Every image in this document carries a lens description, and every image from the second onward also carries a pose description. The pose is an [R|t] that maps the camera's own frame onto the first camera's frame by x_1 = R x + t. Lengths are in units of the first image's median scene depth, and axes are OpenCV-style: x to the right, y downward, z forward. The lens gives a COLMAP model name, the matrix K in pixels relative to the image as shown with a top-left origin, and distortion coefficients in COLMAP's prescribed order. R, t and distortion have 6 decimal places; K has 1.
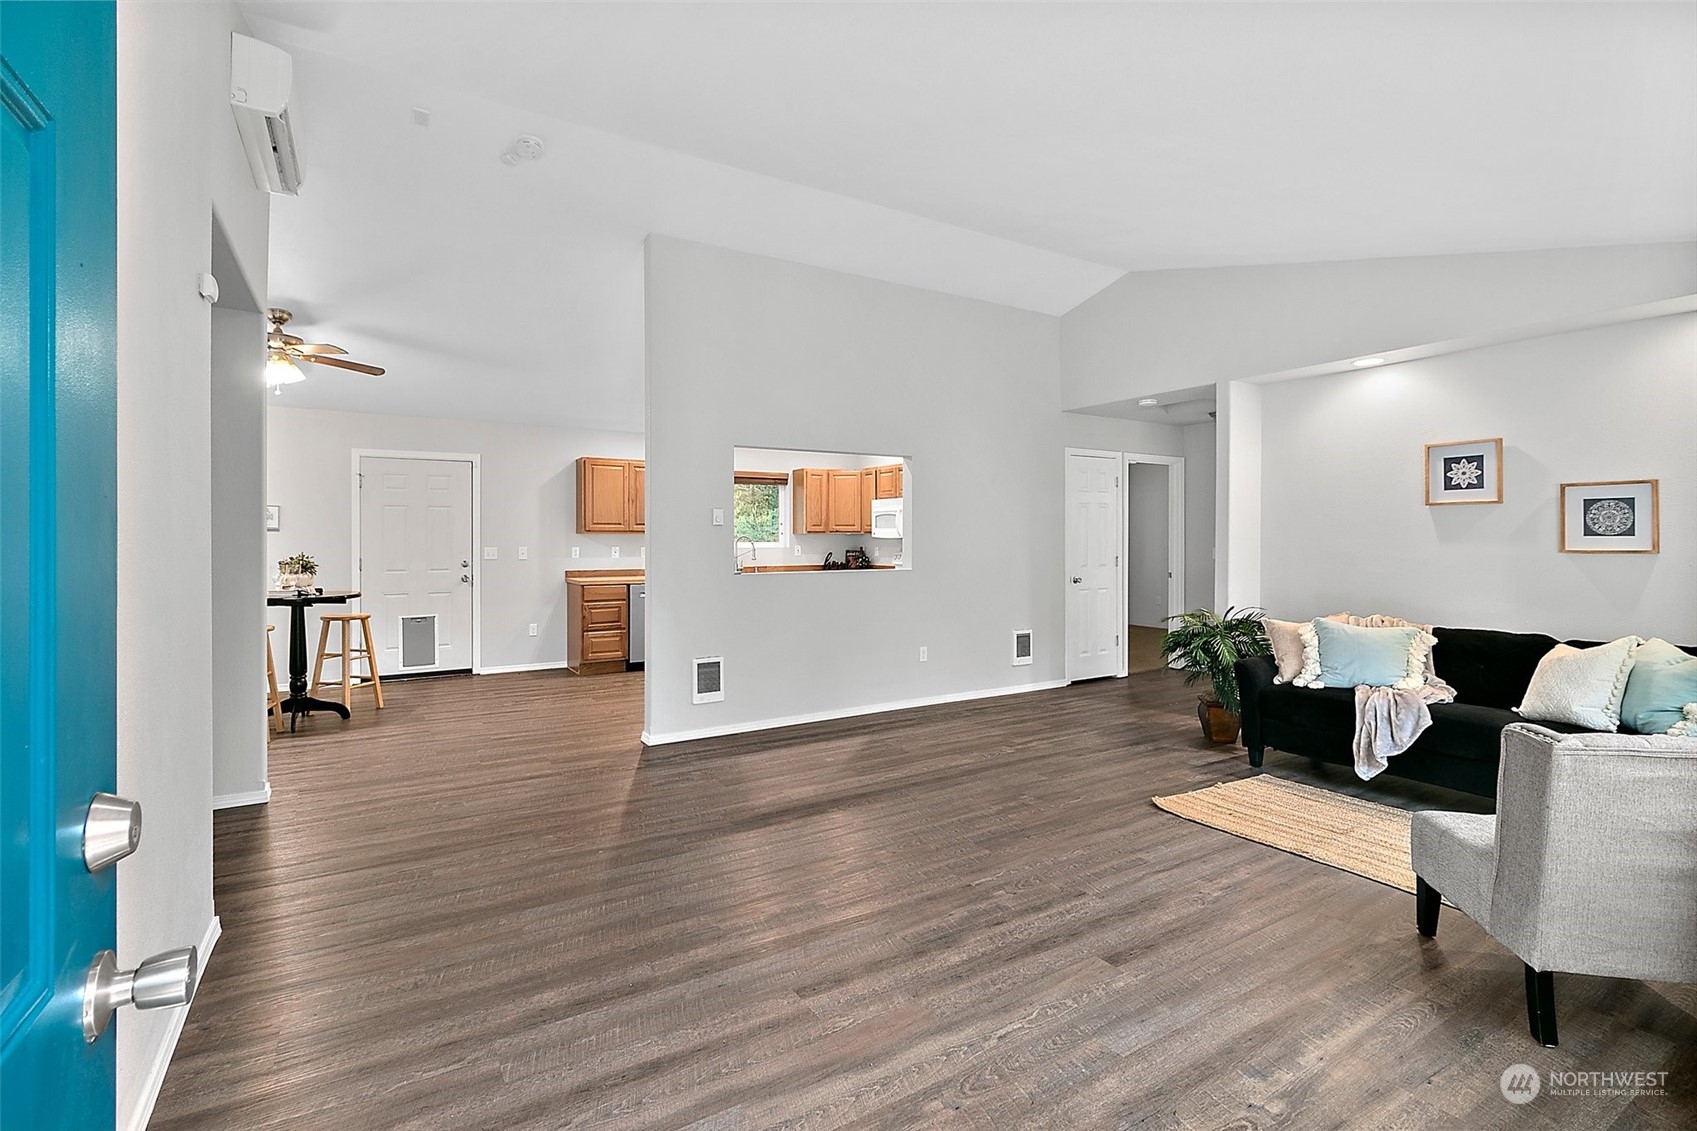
lens RADIAL K [[769.3, 0, 836.7], [0, 769.3, 537.1], [0, 0, 1]] dist [-0.000382, 0.000045]
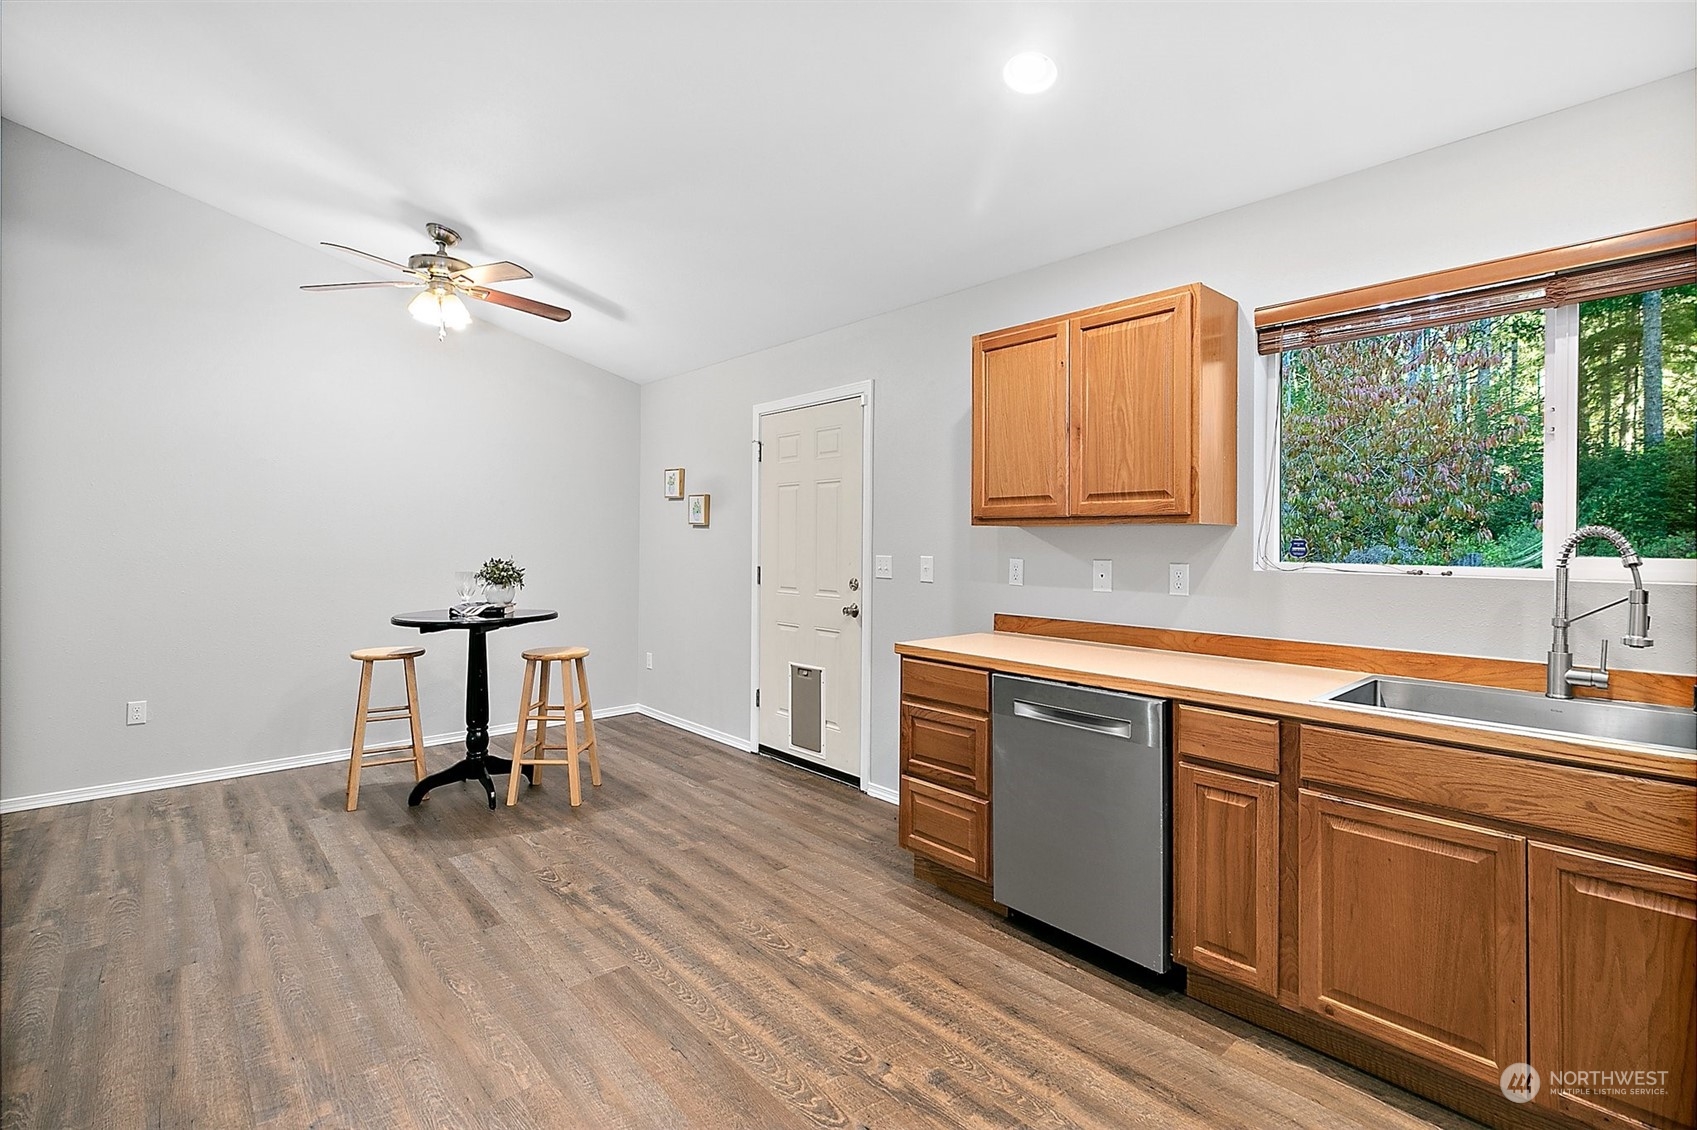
lens RADIAL K [[769.3, 0, 836.7], [0, 769.3, 536.6], [0, 0, 1]] dist [-0.000382, 0.000045]
pose [[0.189819, -0.002473, -0.981816, 0.066852], [-0.001721, 0.999994, -0.002852, 0.003971], [0.981817, 0.002231, 0.189814, 1.112357]]
